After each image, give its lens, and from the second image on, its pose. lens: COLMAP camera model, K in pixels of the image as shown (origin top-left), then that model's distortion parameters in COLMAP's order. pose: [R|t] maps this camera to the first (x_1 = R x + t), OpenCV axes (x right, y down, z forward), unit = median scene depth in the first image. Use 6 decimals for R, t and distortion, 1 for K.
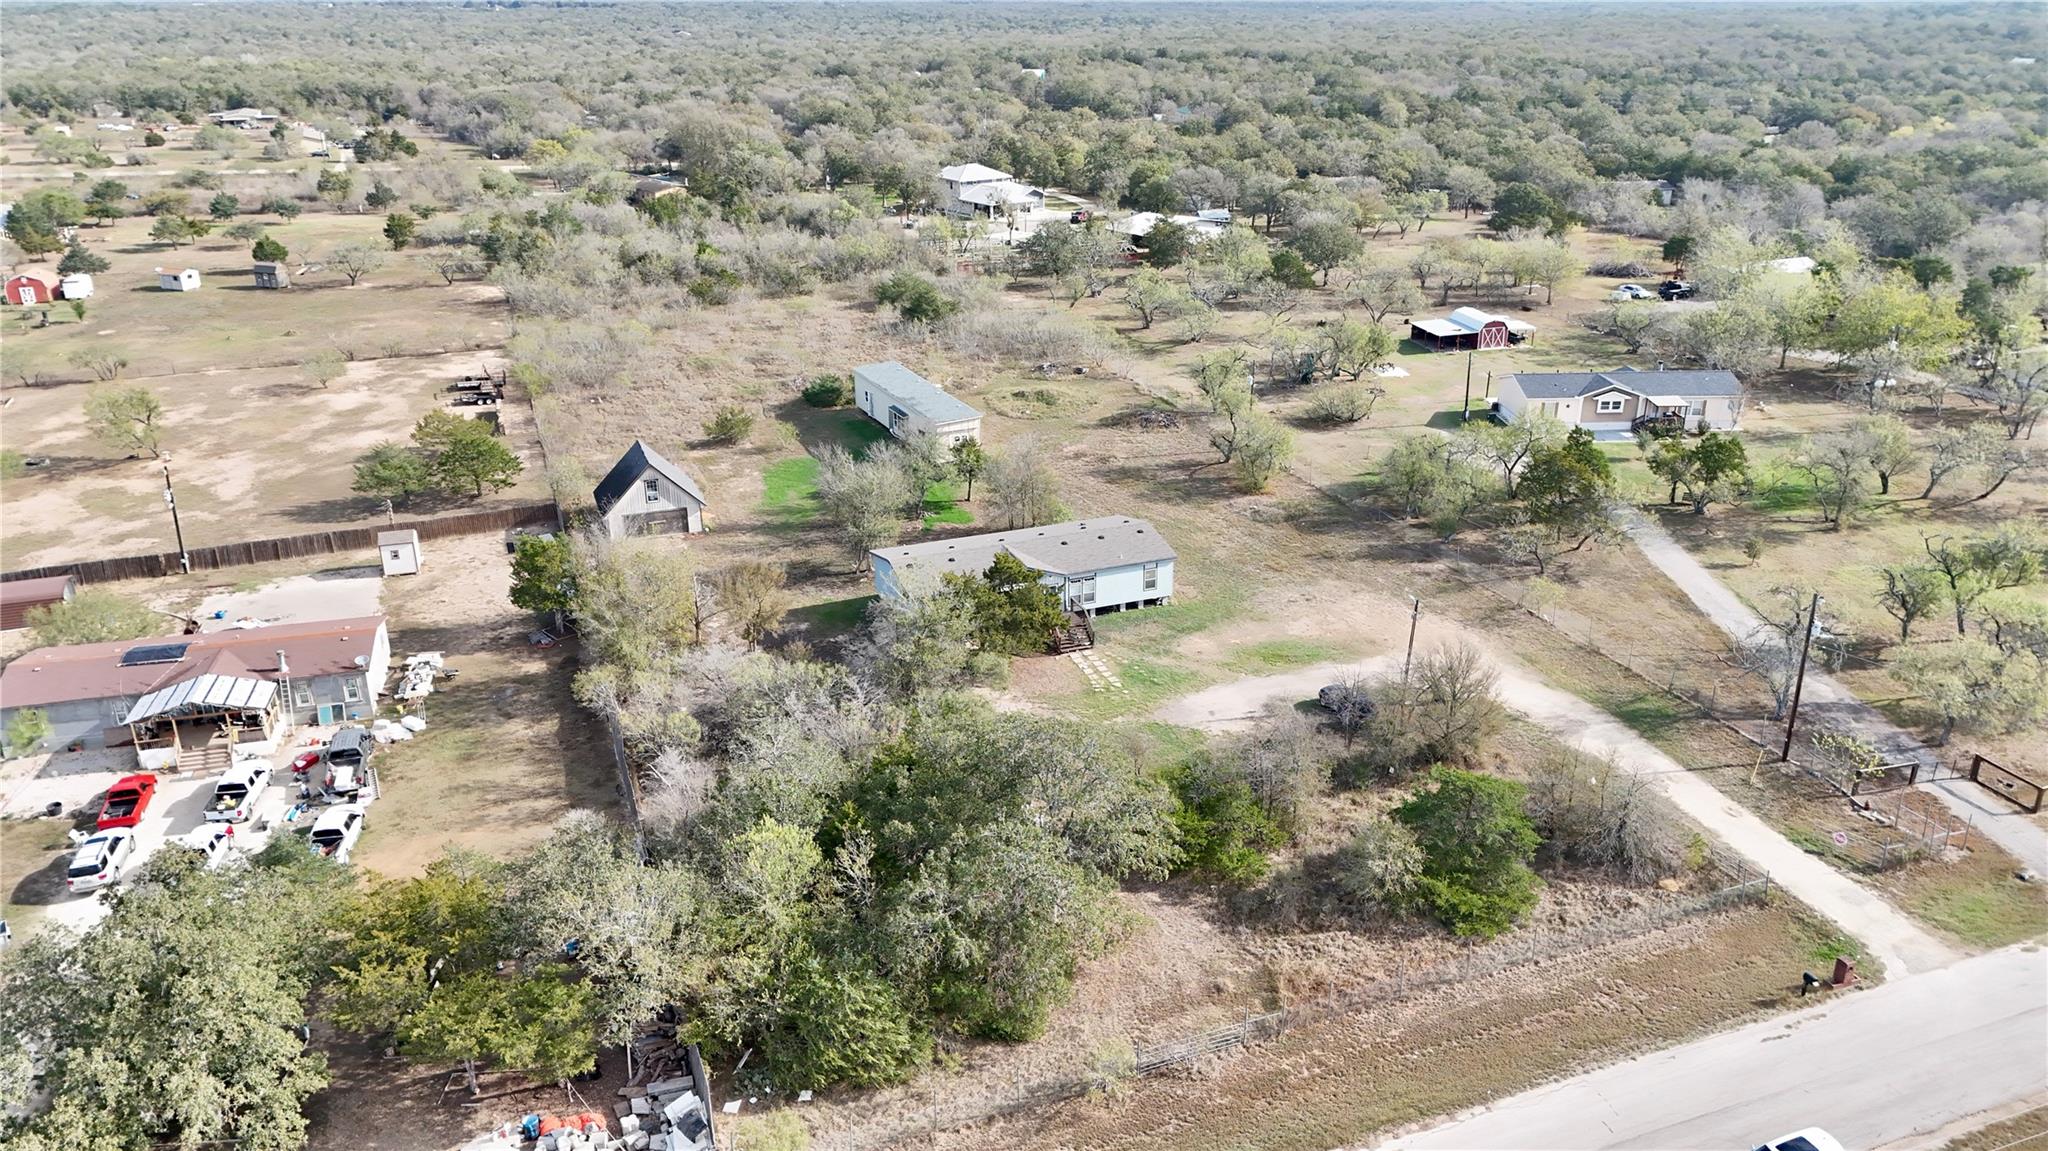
lens RADIAL K [[1501.9, 0, 1012.8], [0, 1501.9, 574.6], [0, 0, 1]] dist [0.057881, -0.024228]
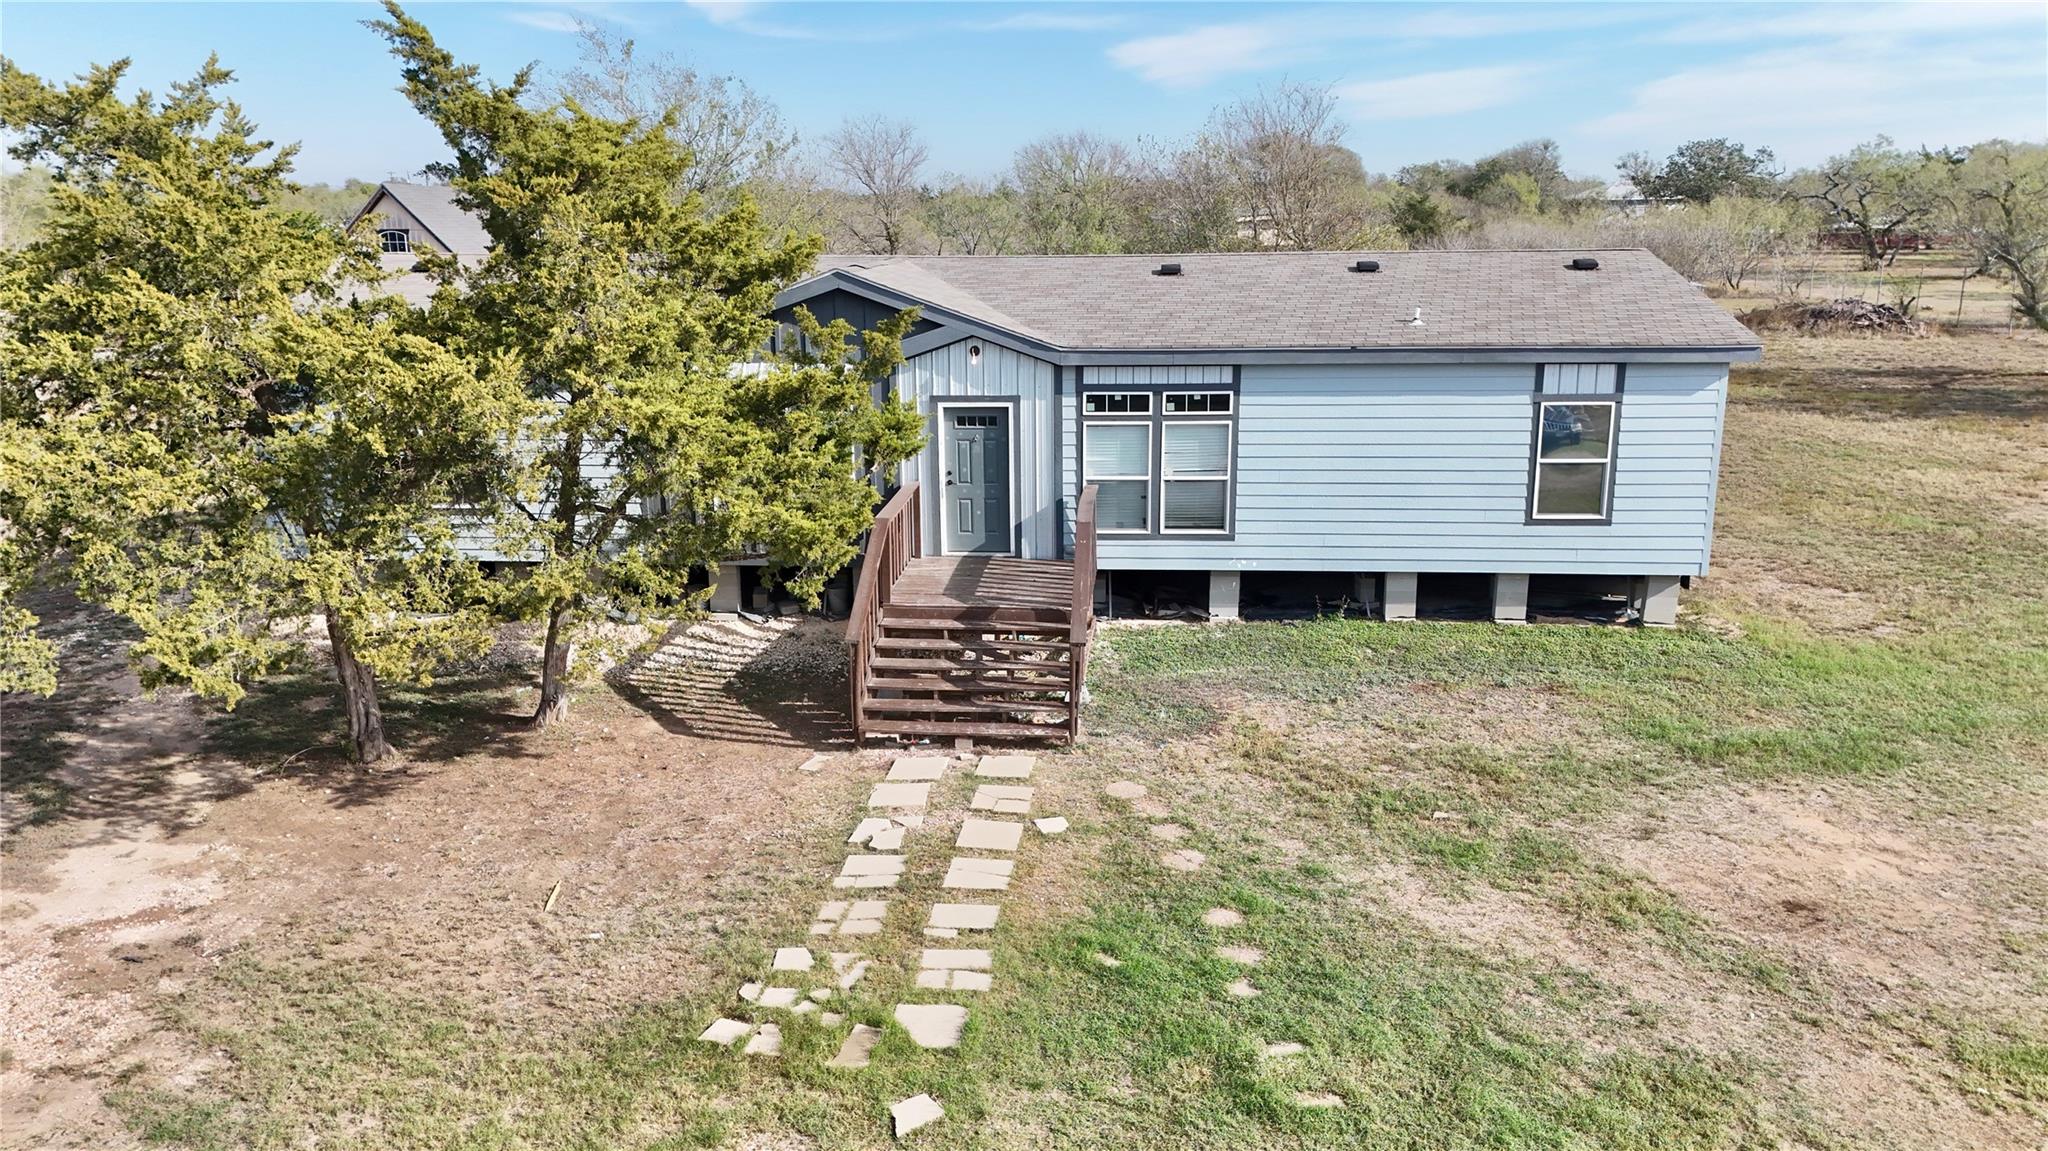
lens RADIAL K [[1501.9, 0, 1018.0], [0, 1501.9, 566.8], [0, 0, 1]] dist [0.057881, -0.024228]
pose [[0.899505, 0.109601, -0.422940, 0.108790], [-0.159366, 0.983636, -0.084039, 0.041482], [0.406808, 0.142996, 0.902253, 0.802246]]
